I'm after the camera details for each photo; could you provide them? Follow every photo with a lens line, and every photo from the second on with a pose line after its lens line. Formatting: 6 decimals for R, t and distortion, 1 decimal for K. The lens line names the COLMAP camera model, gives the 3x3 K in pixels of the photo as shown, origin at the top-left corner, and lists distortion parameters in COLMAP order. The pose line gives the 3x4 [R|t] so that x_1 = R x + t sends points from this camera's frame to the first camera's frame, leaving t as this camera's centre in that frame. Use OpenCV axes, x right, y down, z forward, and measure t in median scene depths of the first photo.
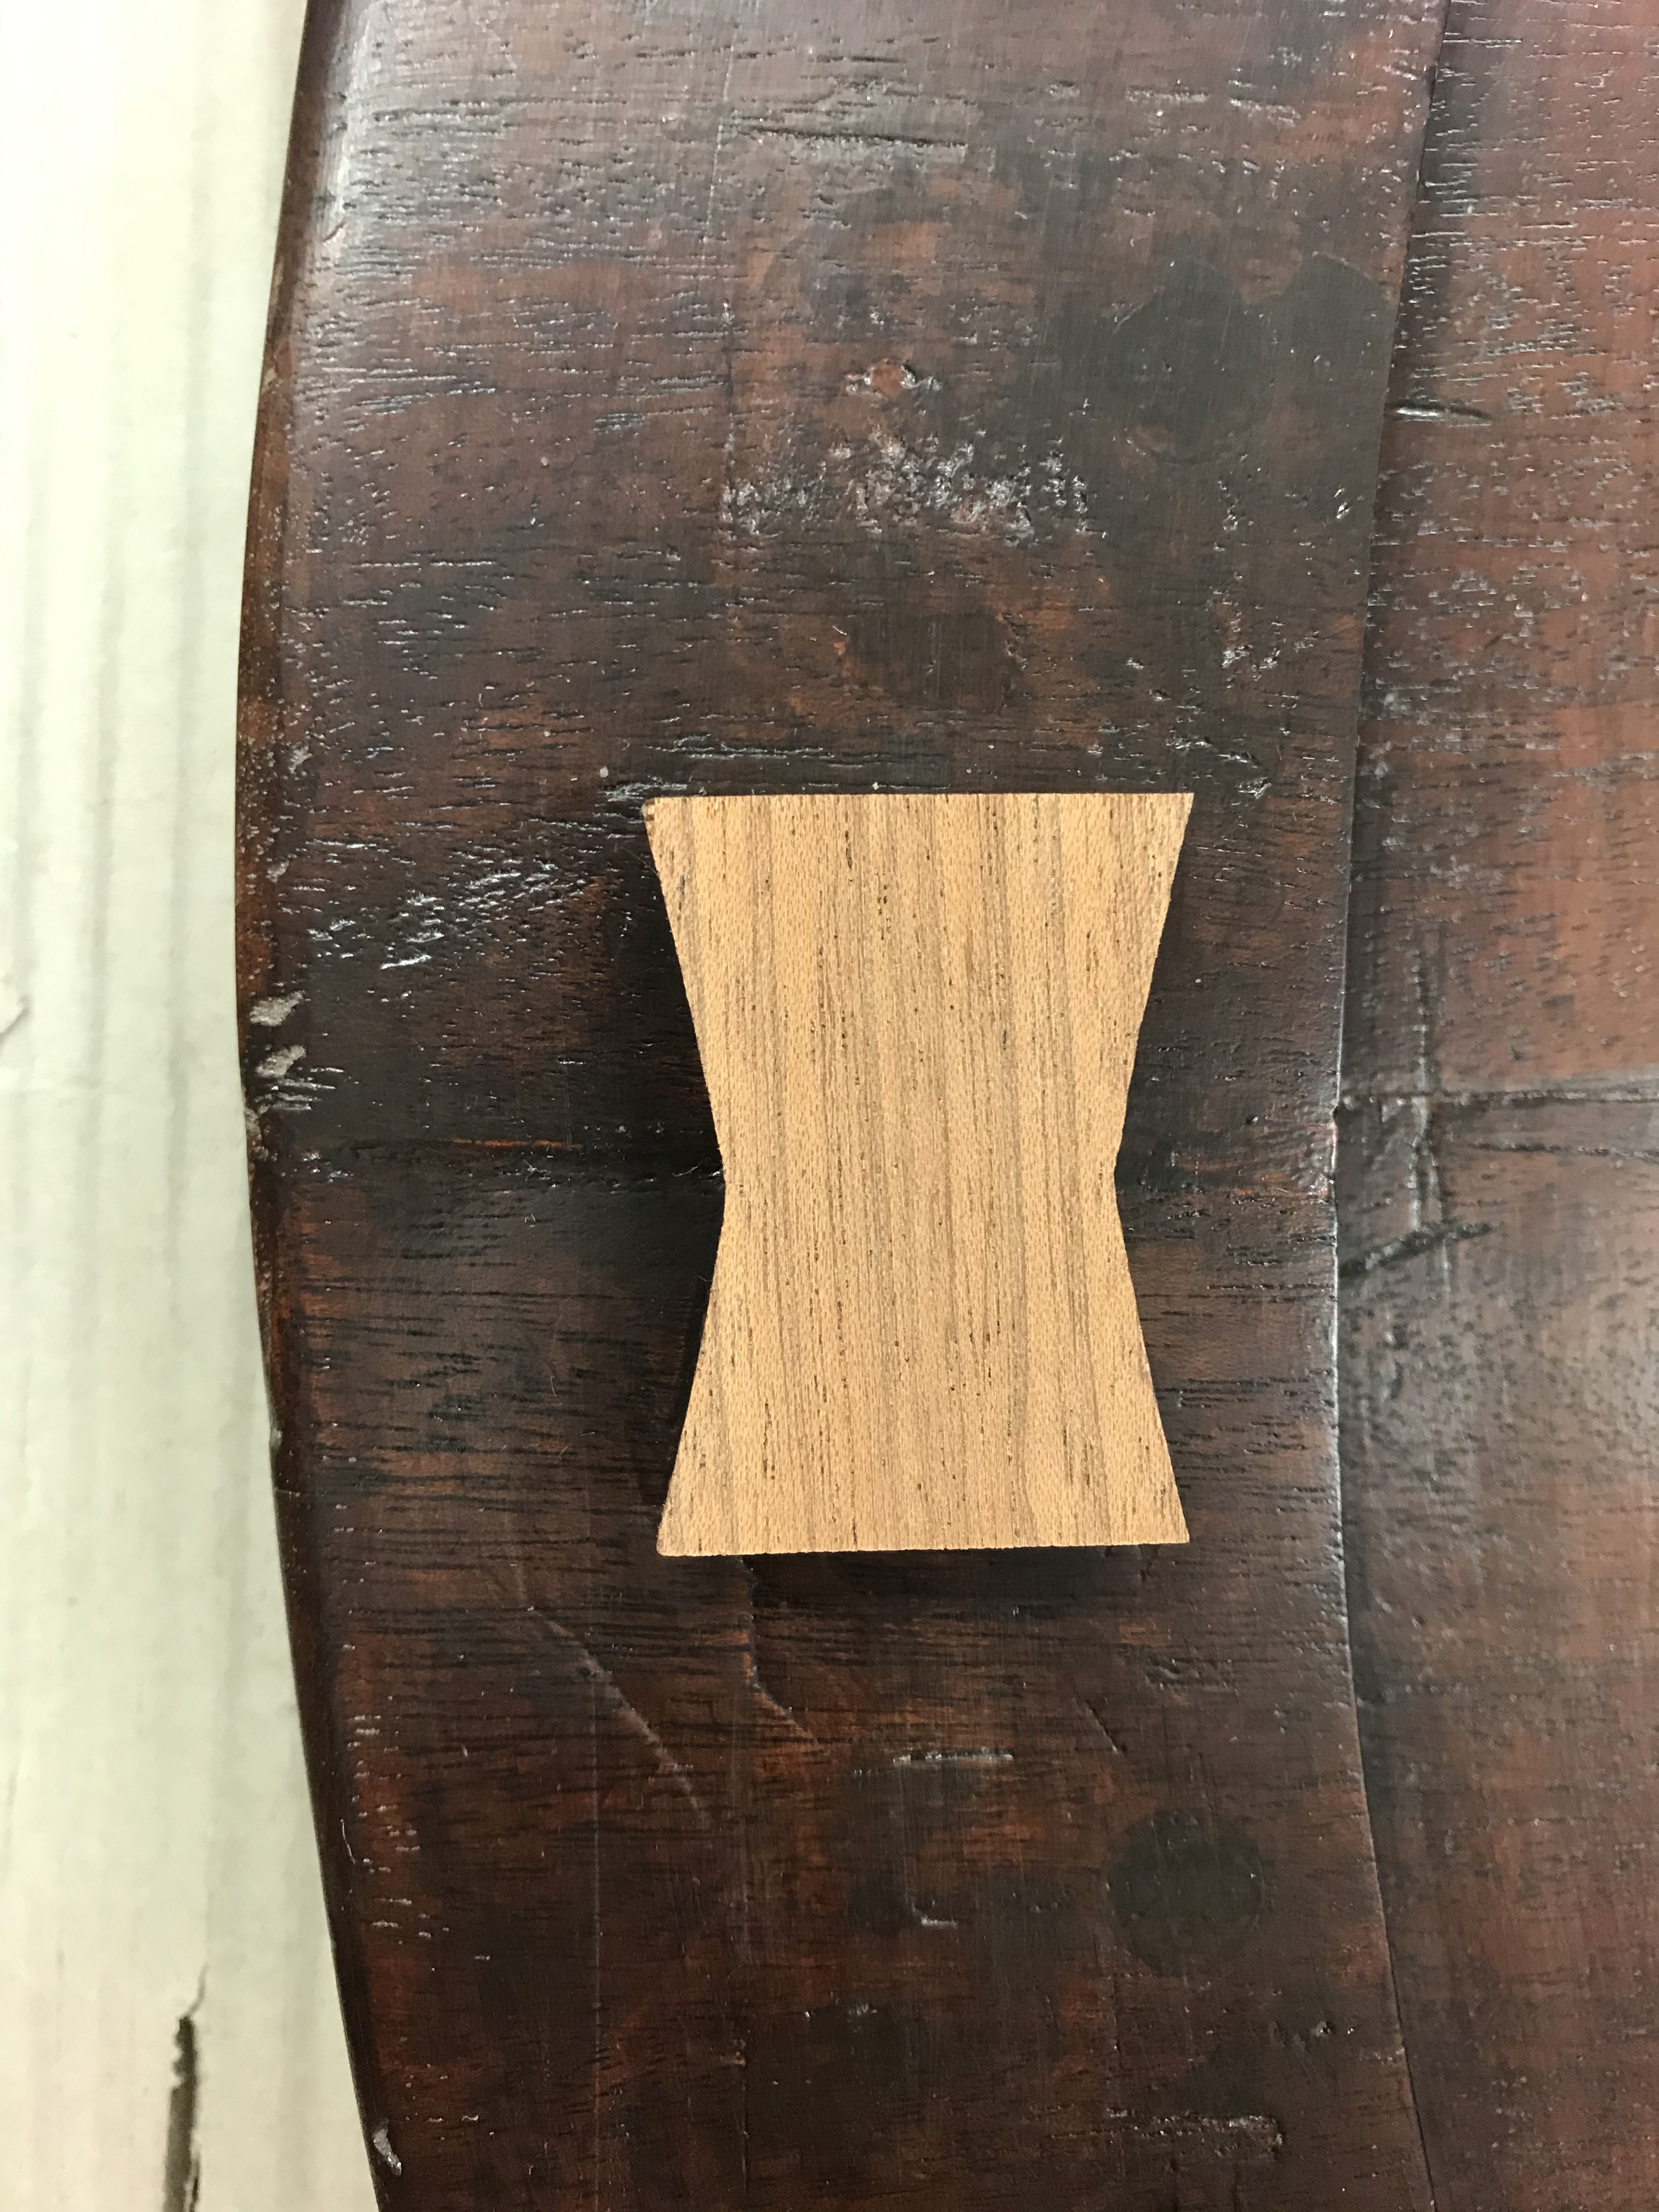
lens RADIAL K [[1812.3, 0, 826.5], [0, 1812.3, 1099.3], [0, 0, 1]] dist [-0.056158, 0.020392]
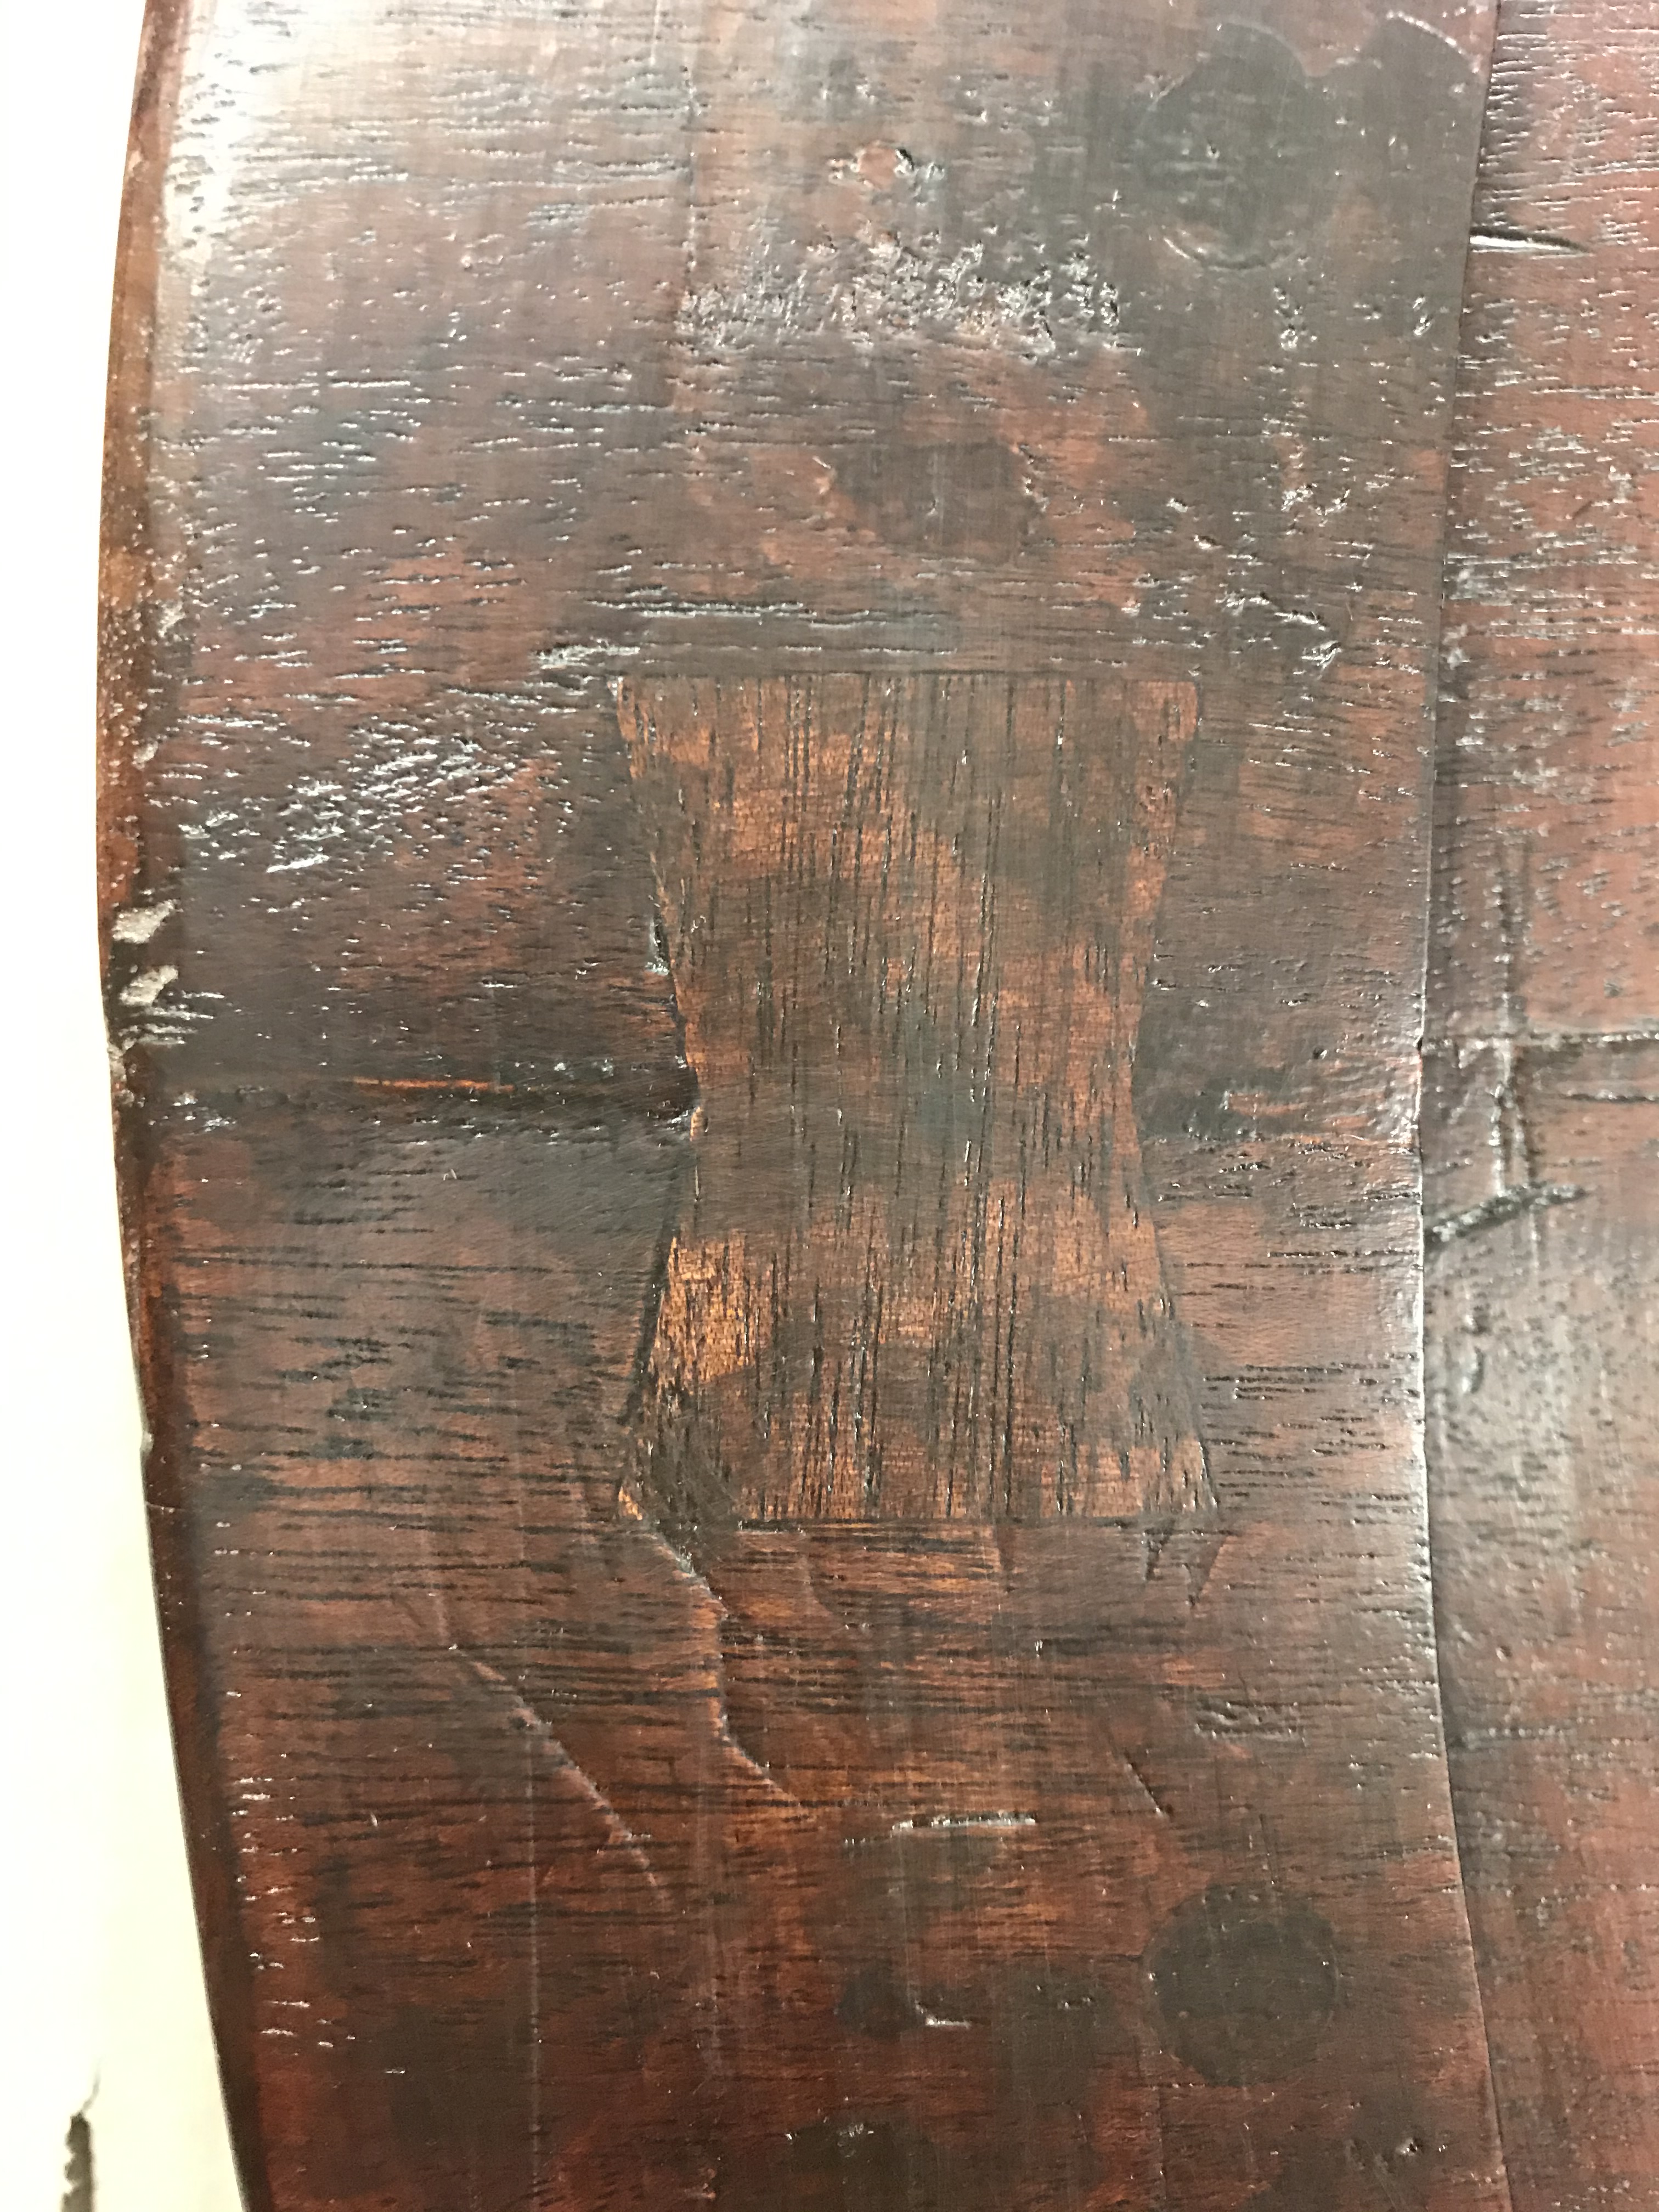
lens RADIAL K [[1812.3, 0, 835.3], [0, 1812.3, 1111.8], [0, 0, 1]] dist [-0.056158, 0.020392]
pose [[0.999932, -0.003557, 0.011124, 0.002904], [0.003613, 0.999981, -0.004979, 0.041822], [-0.011106, 0.005019, 0.999926, 0.171300]]
